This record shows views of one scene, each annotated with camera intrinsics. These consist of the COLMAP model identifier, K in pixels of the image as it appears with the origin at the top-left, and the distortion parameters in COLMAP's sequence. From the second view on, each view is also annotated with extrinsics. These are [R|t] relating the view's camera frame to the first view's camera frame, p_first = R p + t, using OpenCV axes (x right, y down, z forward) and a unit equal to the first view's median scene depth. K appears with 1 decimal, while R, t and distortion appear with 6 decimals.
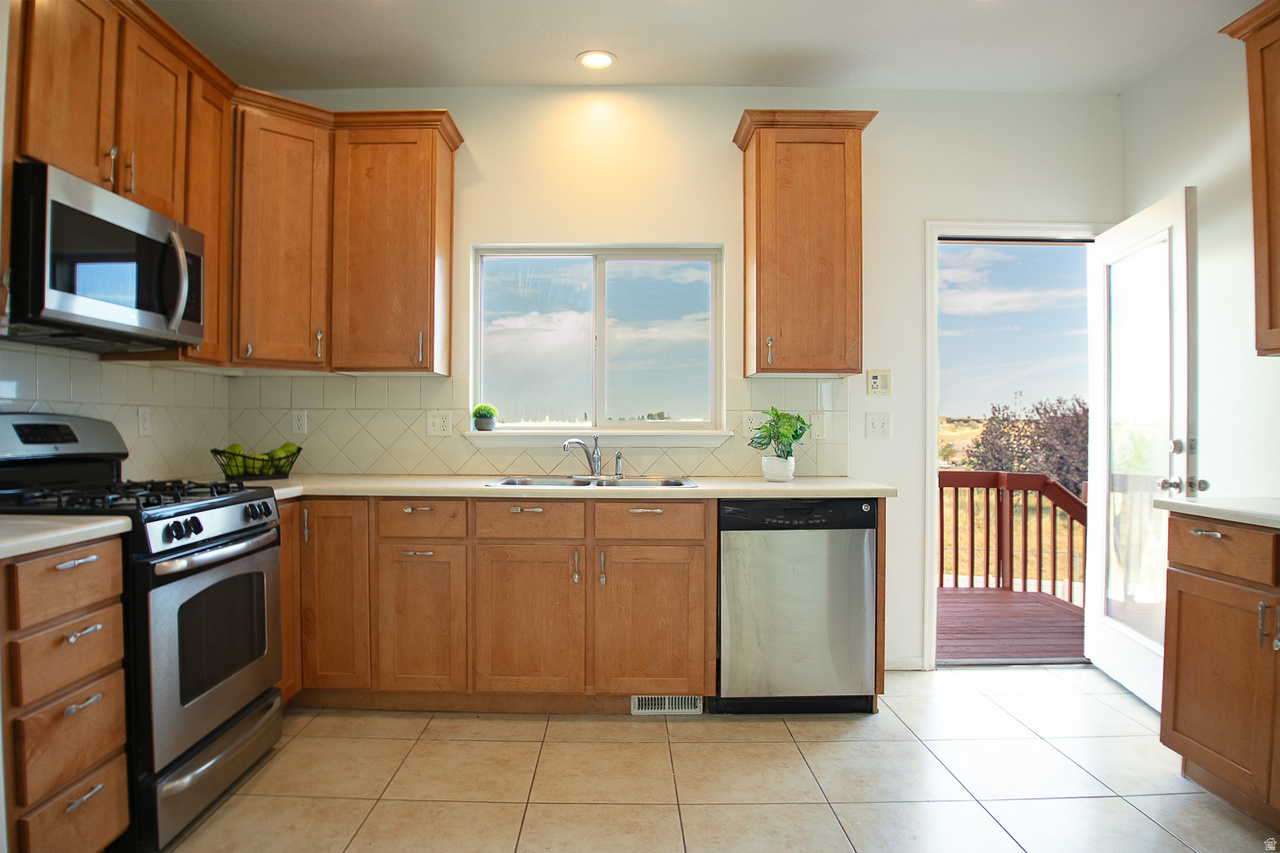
lens RADIAL K [[745.2, 0, 640.0], [0, 745.2, 426.5], [0, 0, 1]] dist [-0.060217, 0.003298]
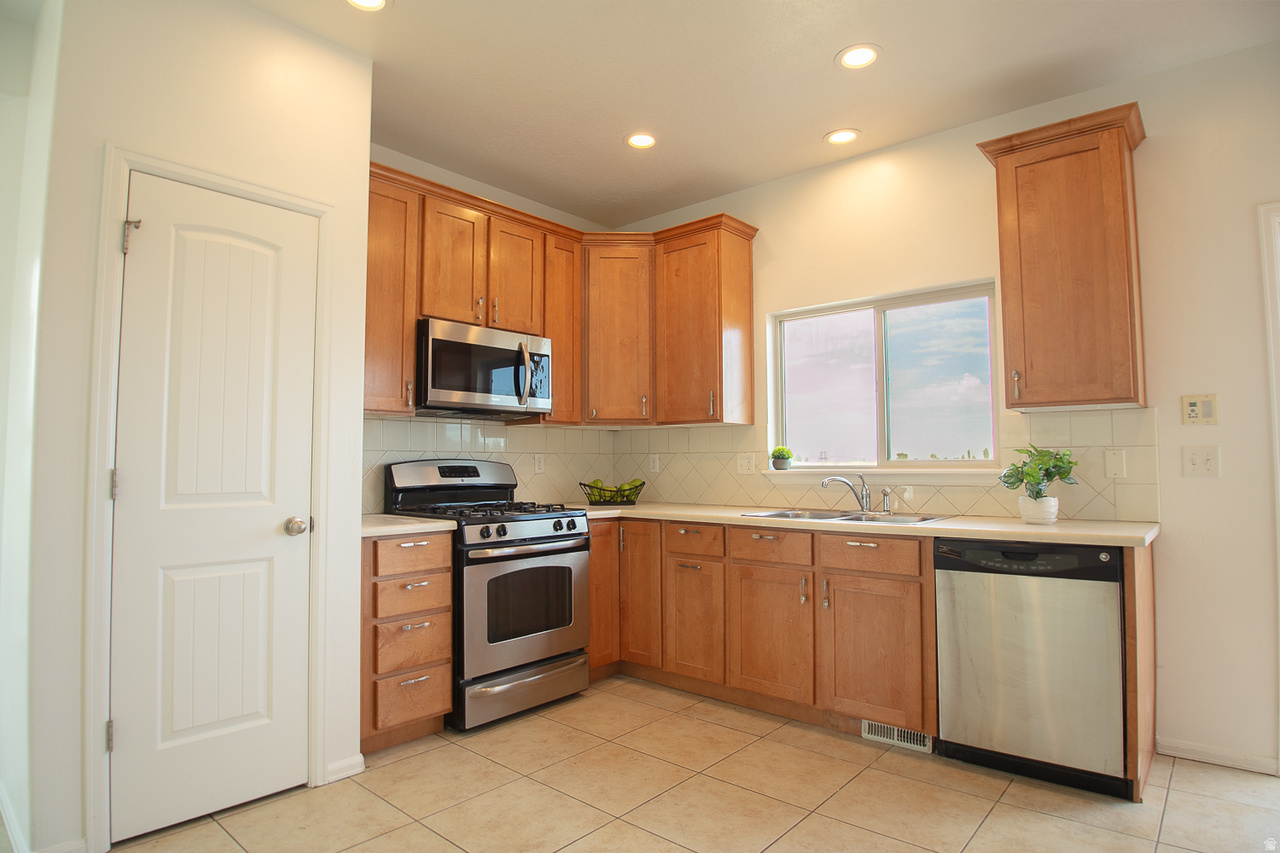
lens RADIAL K [[697.8, 0, 640.0], [0, 697.8, 426.5], [0, 0, 1]] dist [-0.053918, 0.000740]
pose [[0.757697, -0.039924, -0.651384, 0.416067], [0.003744, 0.998377, -0.056836, -0.000906], [0.652596, 0.040626, 0.756616, 0.028631]]
